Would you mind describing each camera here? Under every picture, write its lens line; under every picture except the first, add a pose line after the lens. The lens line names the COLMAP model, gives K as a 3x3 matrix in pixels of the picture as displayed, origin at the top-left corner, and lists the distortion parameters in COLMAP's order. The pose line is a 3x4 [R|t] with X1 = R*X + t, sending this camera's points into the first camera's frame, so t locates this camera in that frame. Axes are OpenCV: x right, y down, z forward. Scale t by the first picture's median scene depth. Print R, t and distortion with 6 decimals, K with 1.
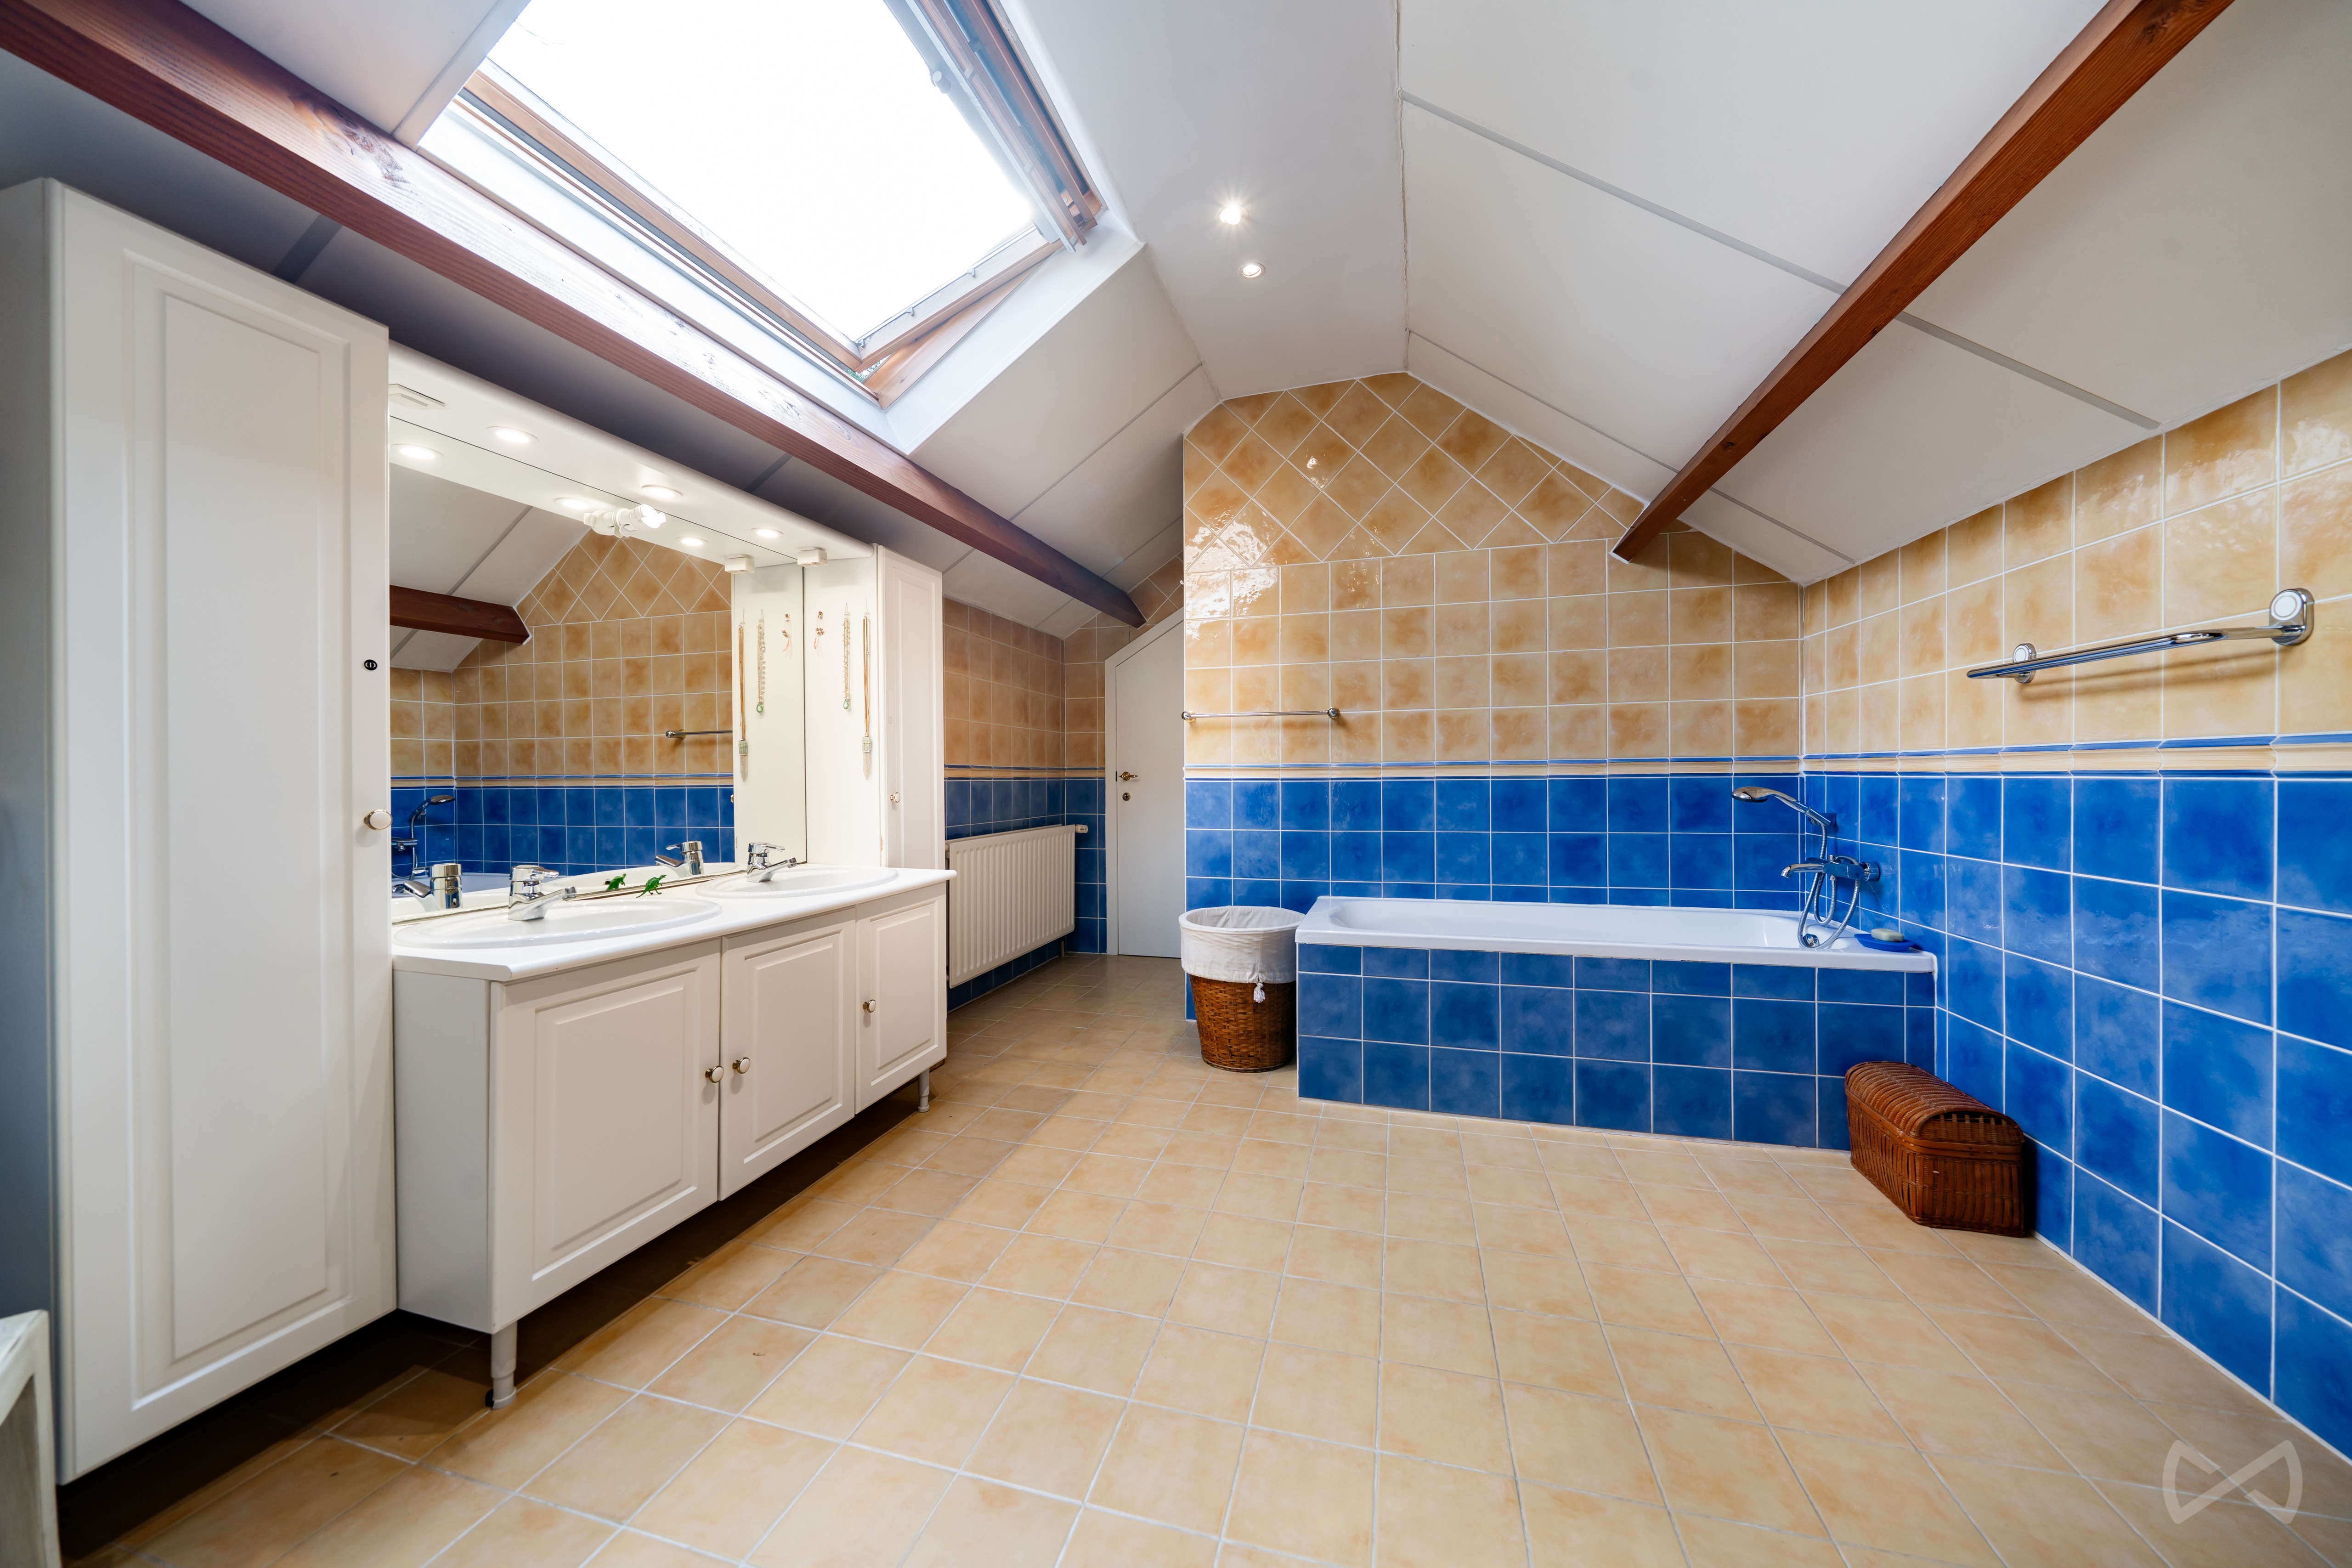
lens RADIAL K [[801.8, 0, 1181.9], [0, 801.8, 778.0], [0, 0, 1]] dist [-0.002542, -0.000258]
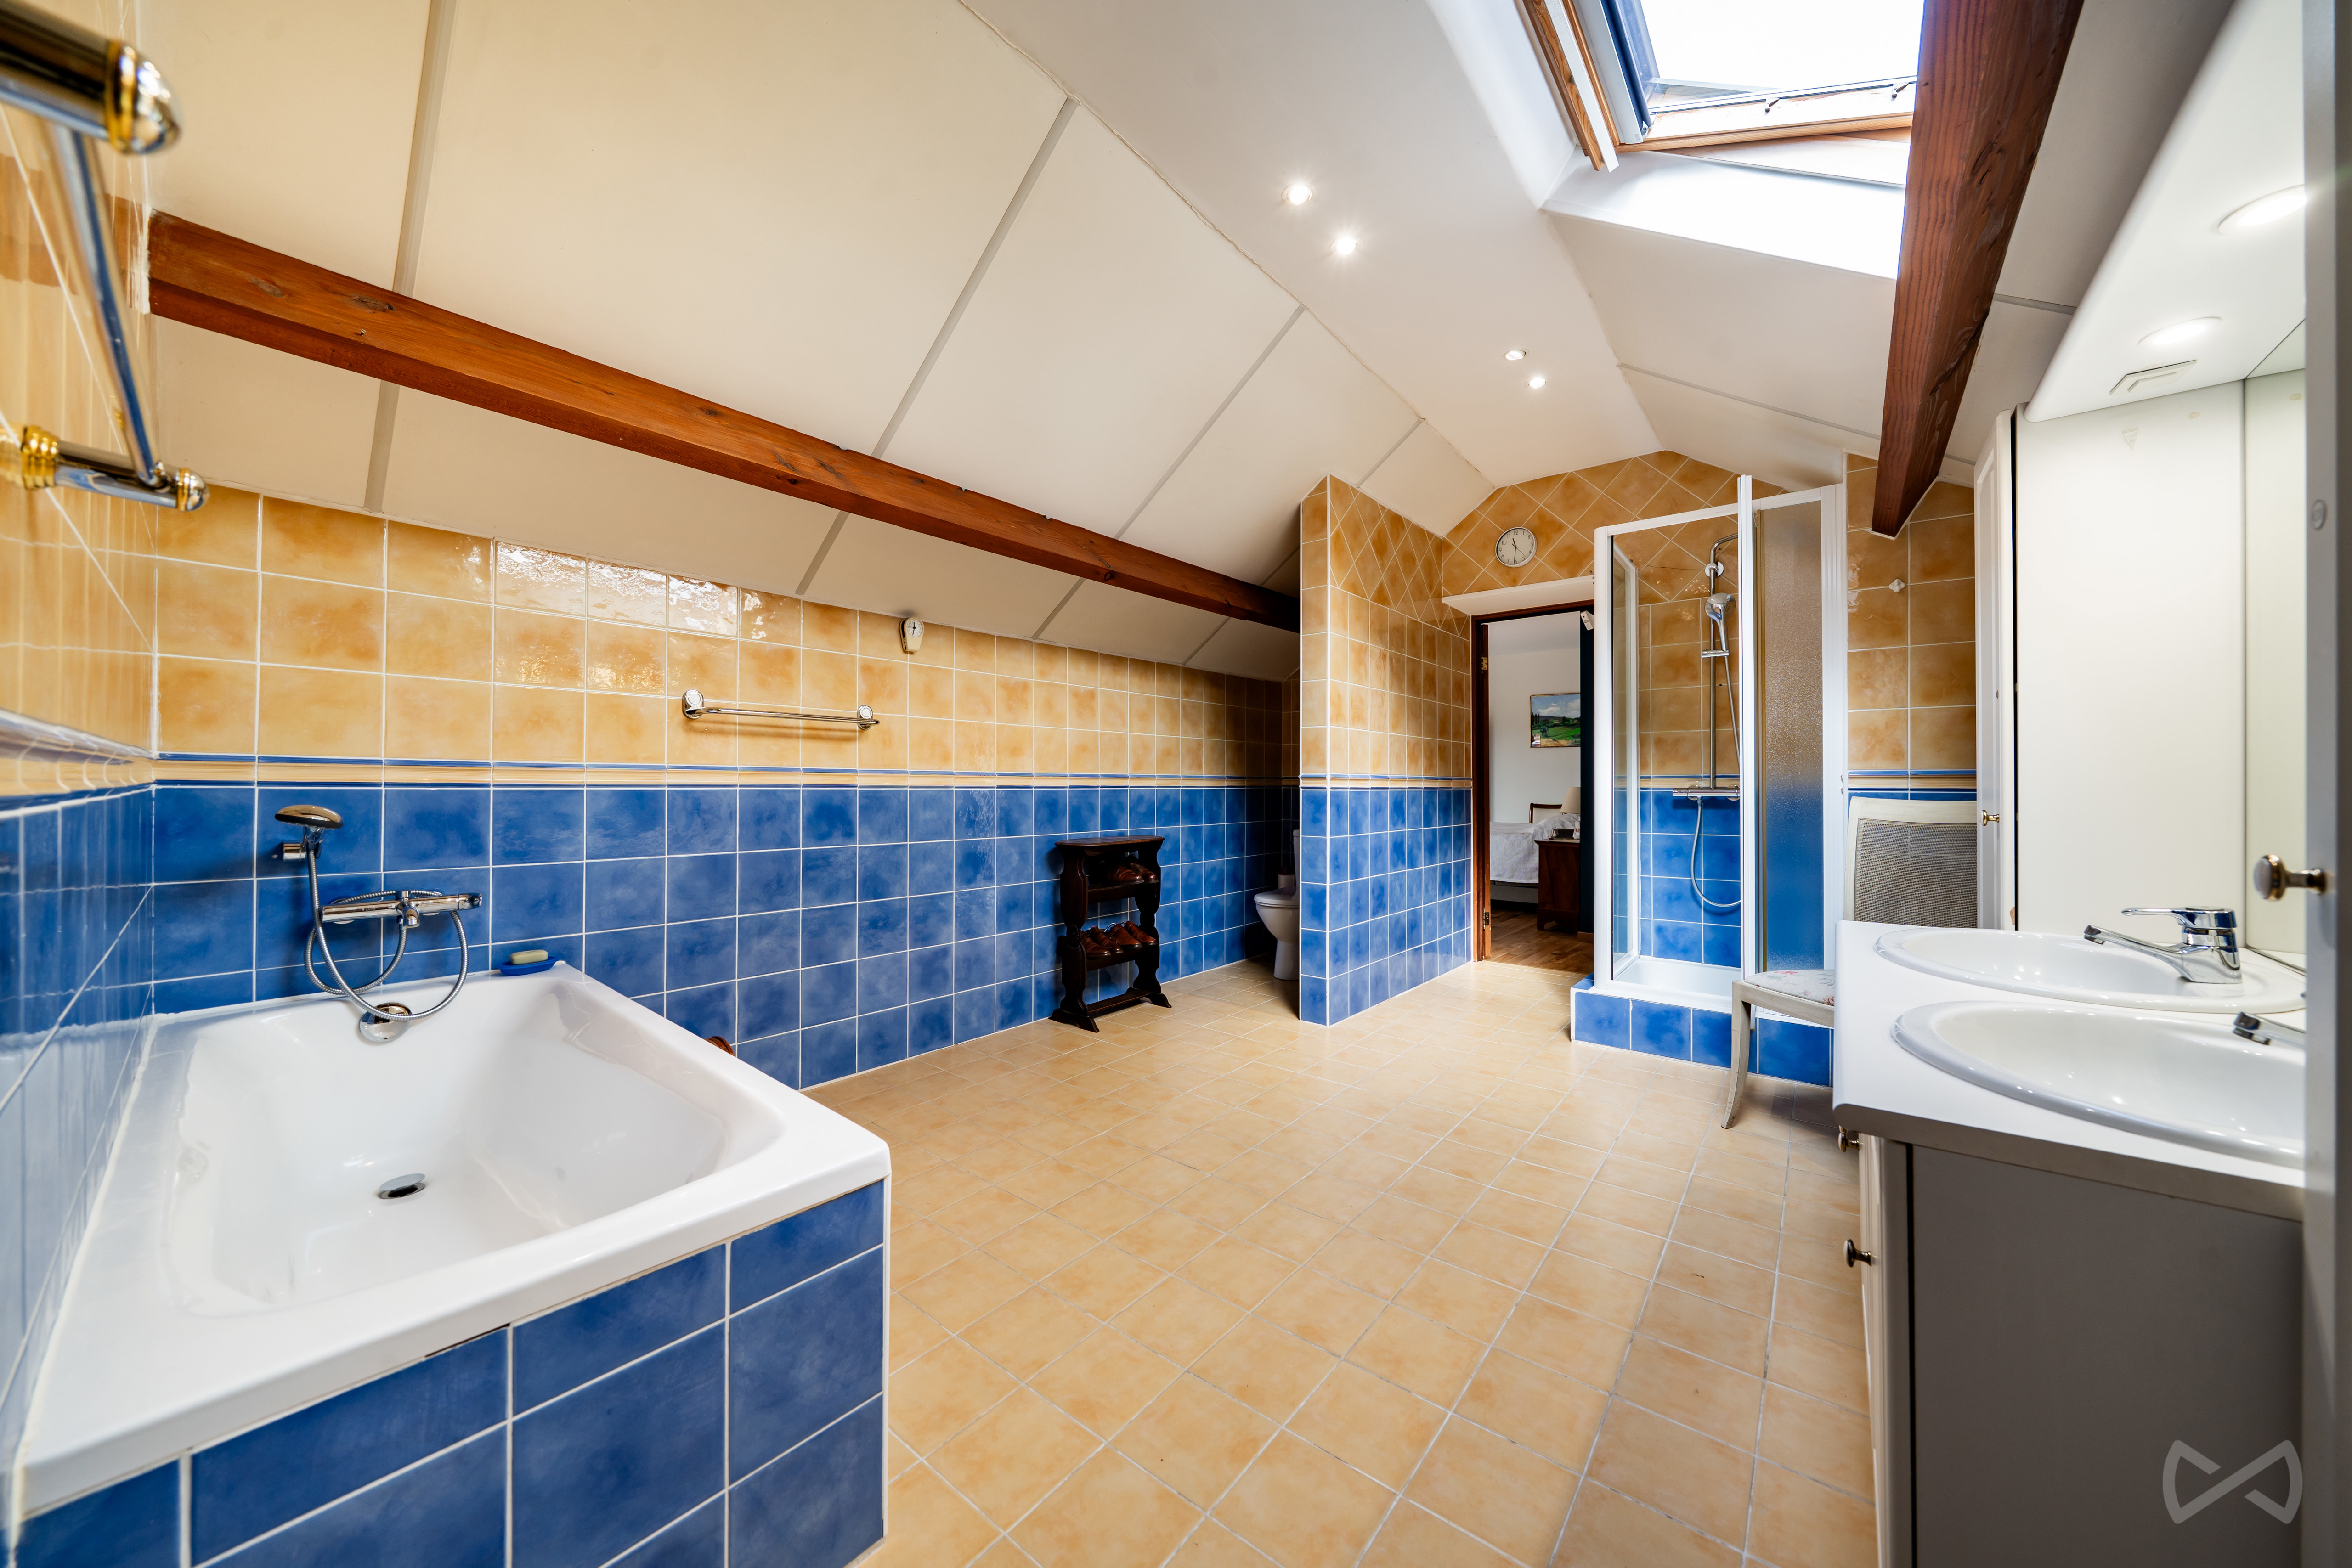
lens RADIAL K [[801.7, 0, 1186.5], [0, 801.7, 783.4], [0, 0, 1]] dist [-0.002542, -0.000258]
pose [[-0.916551, 0.005907, 0.399874, -0.285888], [0.005496, 0.999983, -0.002173, -0.002914], [-0.399880, 0.000207, -0.916568, 2.158153]]
